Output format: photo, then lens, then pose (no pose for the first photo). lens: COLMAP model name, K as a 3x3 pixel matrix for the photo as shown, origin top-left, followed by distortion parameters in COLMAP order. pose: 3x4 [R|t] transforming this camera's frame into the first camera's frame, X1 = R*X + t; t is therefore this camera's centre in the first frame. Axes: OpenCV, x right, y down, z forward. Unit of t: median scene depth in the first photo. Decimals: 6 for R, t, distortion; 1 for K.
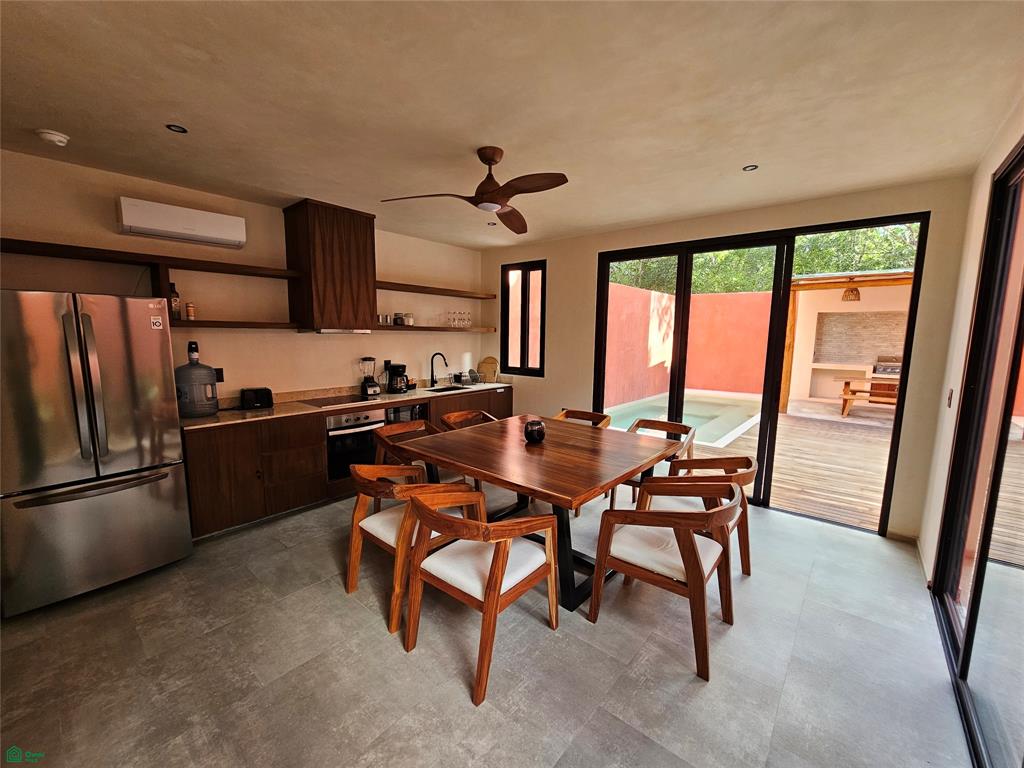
lens RADIAL K [[421.2, 0, 510.7], [0, 421.2, 387.0], [0, 0, 1]] dist [-0.003815, 0.002878]
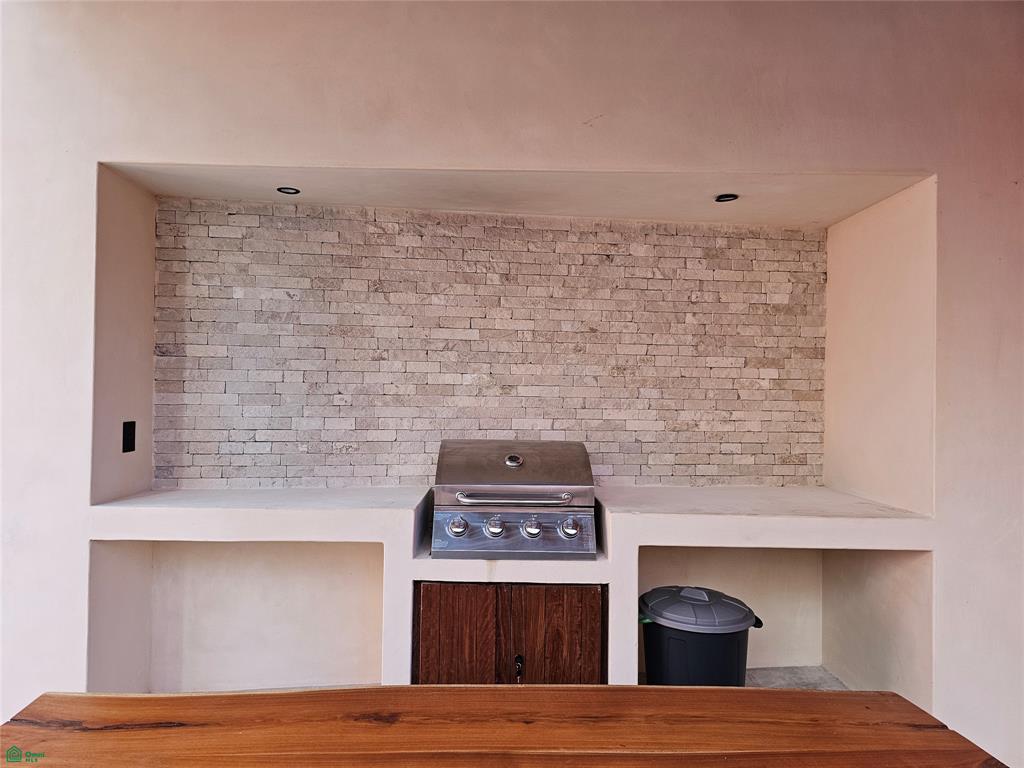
lens RADIAL K [[685.7, 0, 513.9], [0, 685.7, 384.2], [0, 0, 1]] dist [0.046243, -0.041272]
pose [[0.745034, 0.012650, 0.666907, 0.683338], [0.081171, 0.990670, -0.109471, -0.061951], [-0.662070, 0.135692, 0.737056, 0.742291]]
